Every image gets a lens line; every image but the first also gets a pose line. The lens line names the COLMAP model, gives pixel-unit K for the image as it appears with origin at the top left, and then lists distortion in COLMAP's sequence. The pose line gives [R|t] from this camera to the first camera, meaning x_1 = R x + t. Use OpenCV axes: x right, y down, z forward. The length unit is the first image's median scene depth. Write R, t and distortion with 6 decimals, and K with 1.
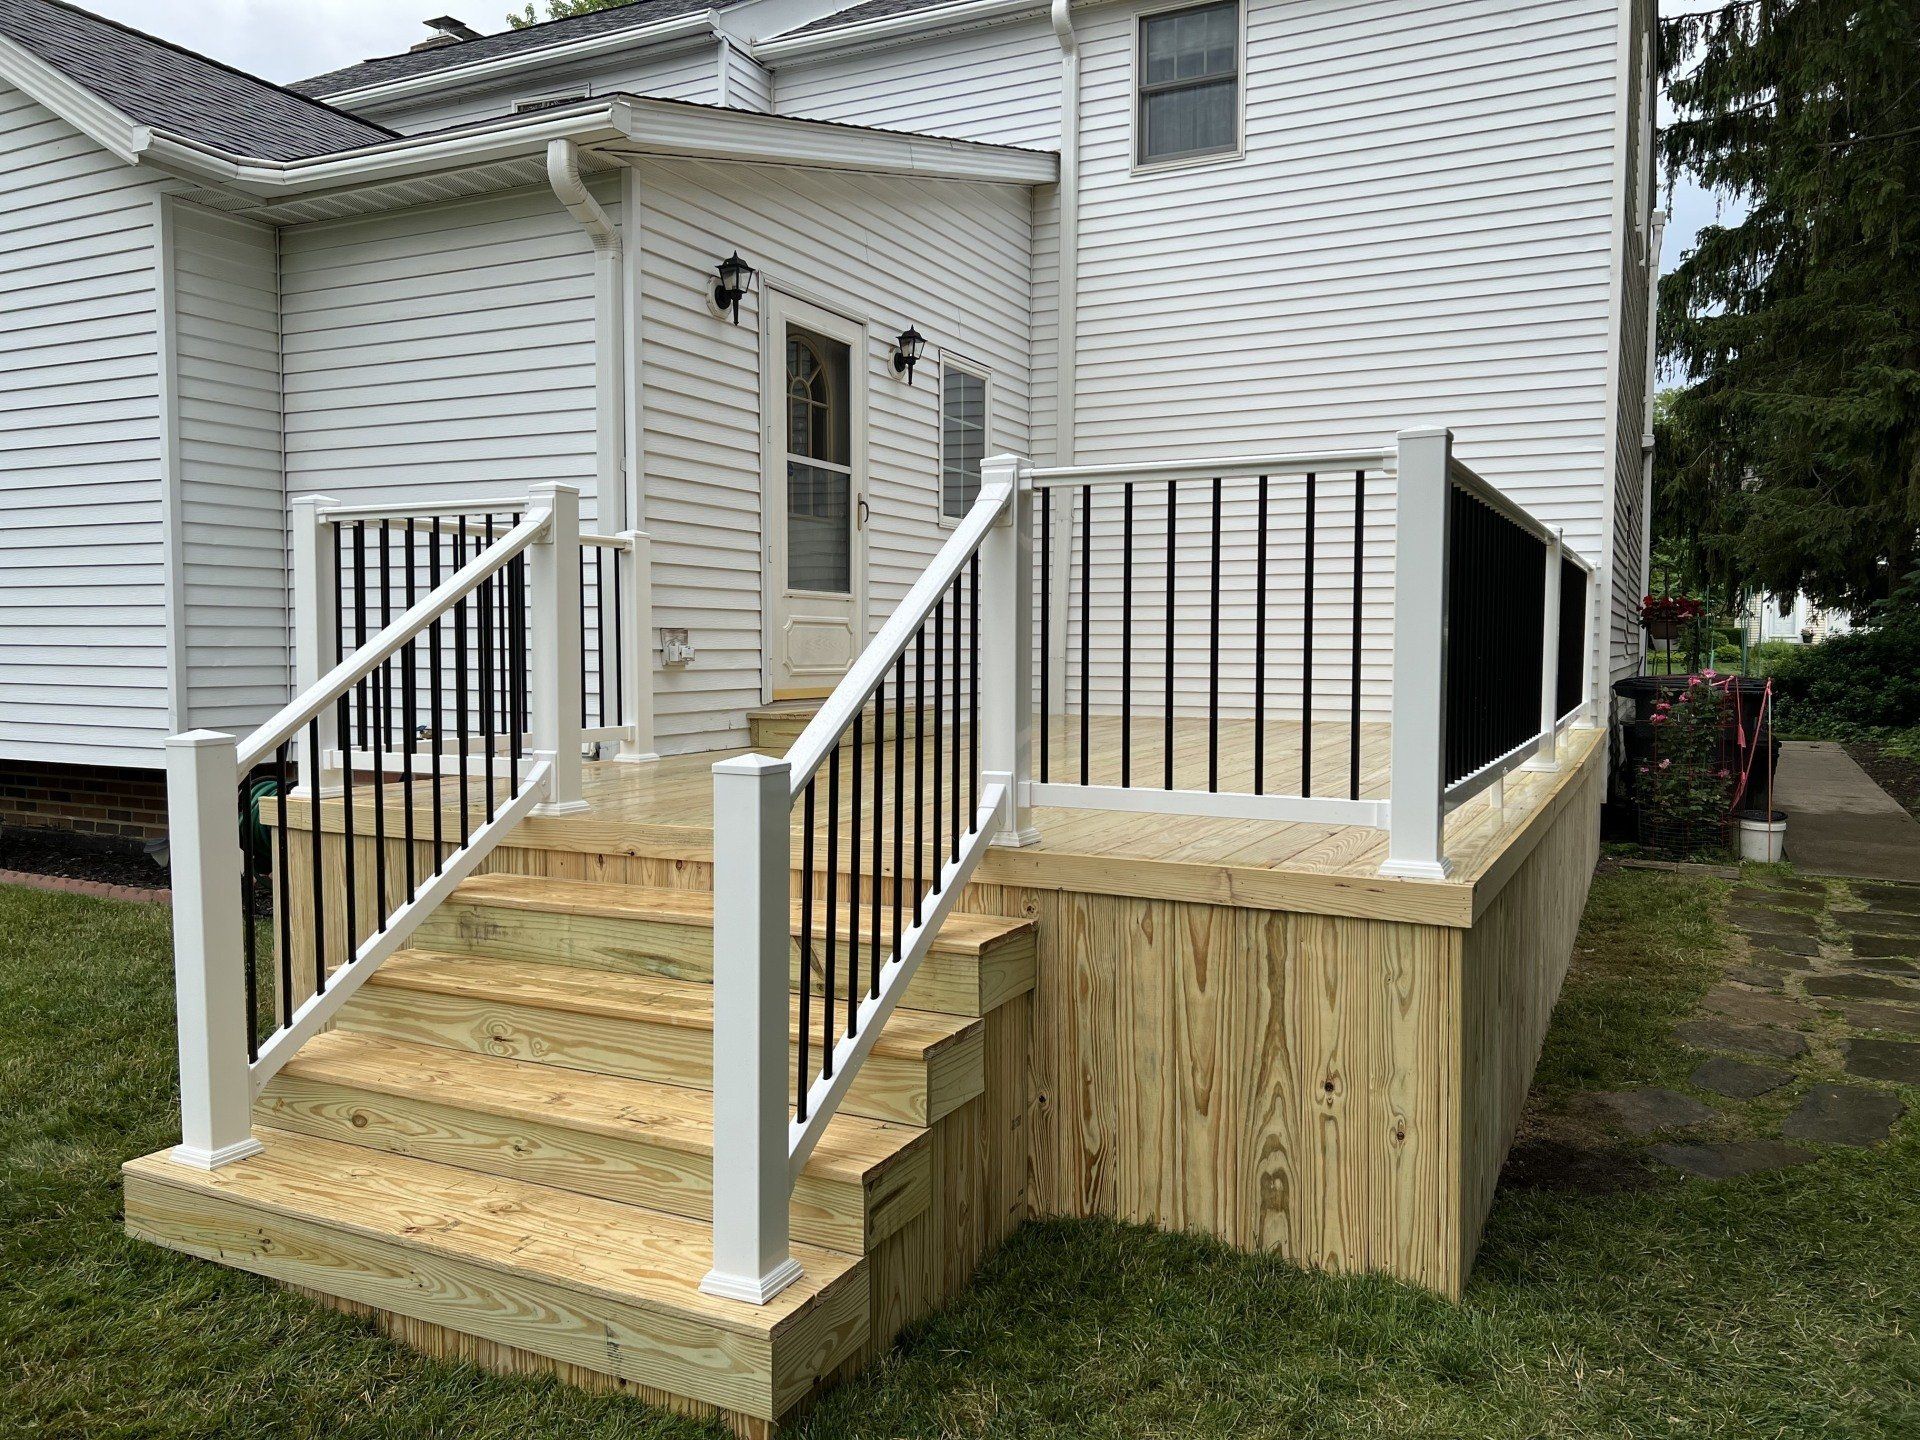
lens RADIAL K [[1471.6, 0, 943.8], [0, 1471.6, 731.6], [0, 0, 1]] dist [0.036142, -0.025297]
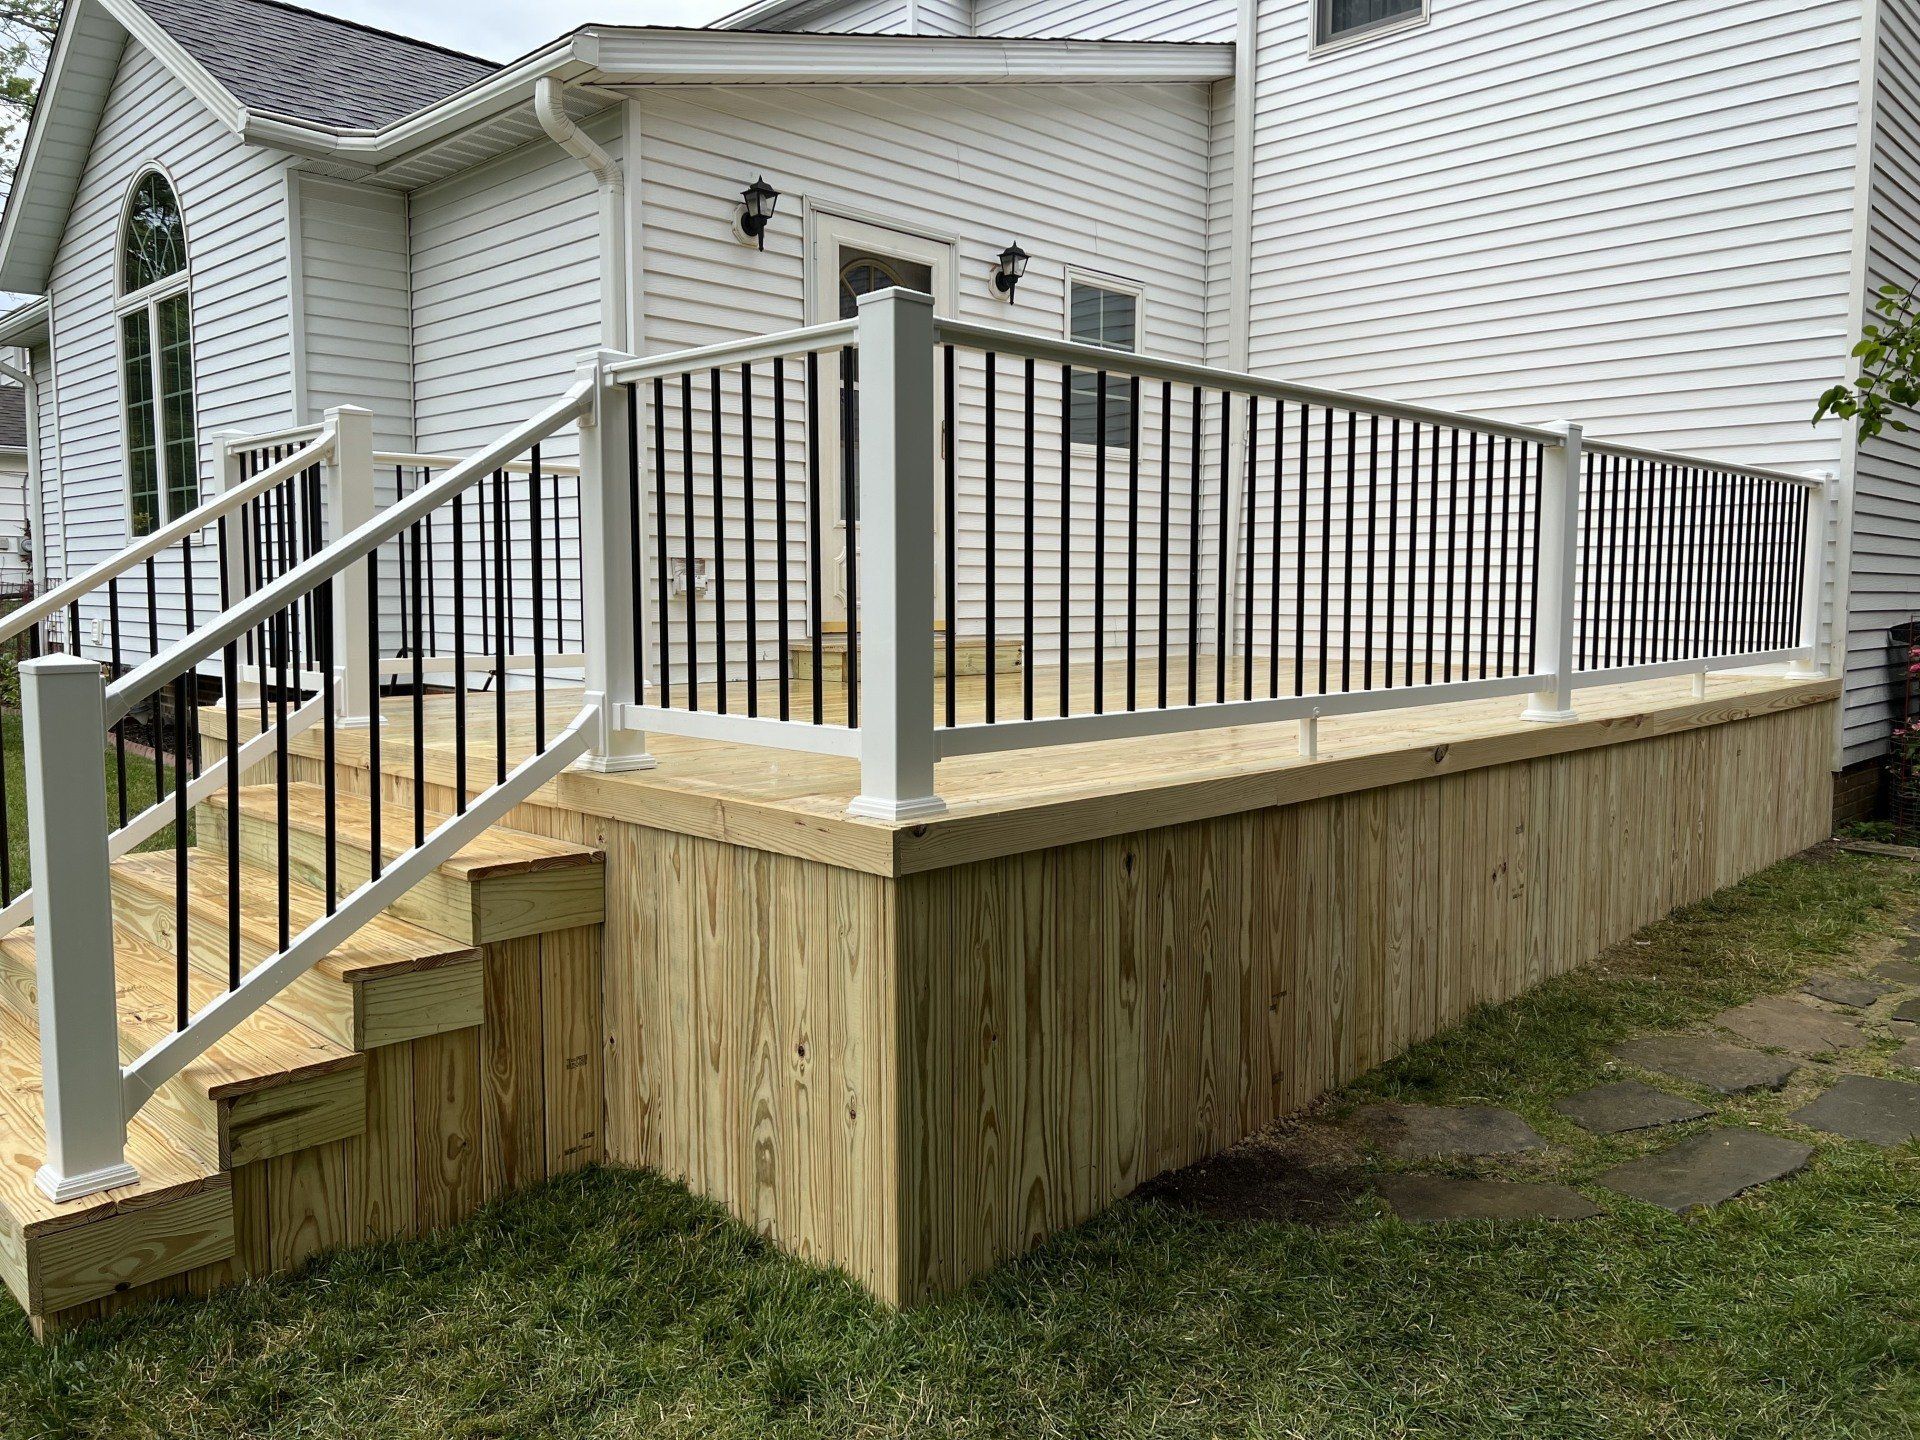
lens RADIAL K [[1471.6, 0, 960.8], [0, 1471.6, 710.0], [0, 0, 1]] dist [0.036142, -0.025297]
pose [[0.949029, 0.025661, -0.314142, 0.474698], [-0.019889, 0.999570, 0.021565, 0.012451], [0.314561, -0.014217, 0.949131, 0.151866]]
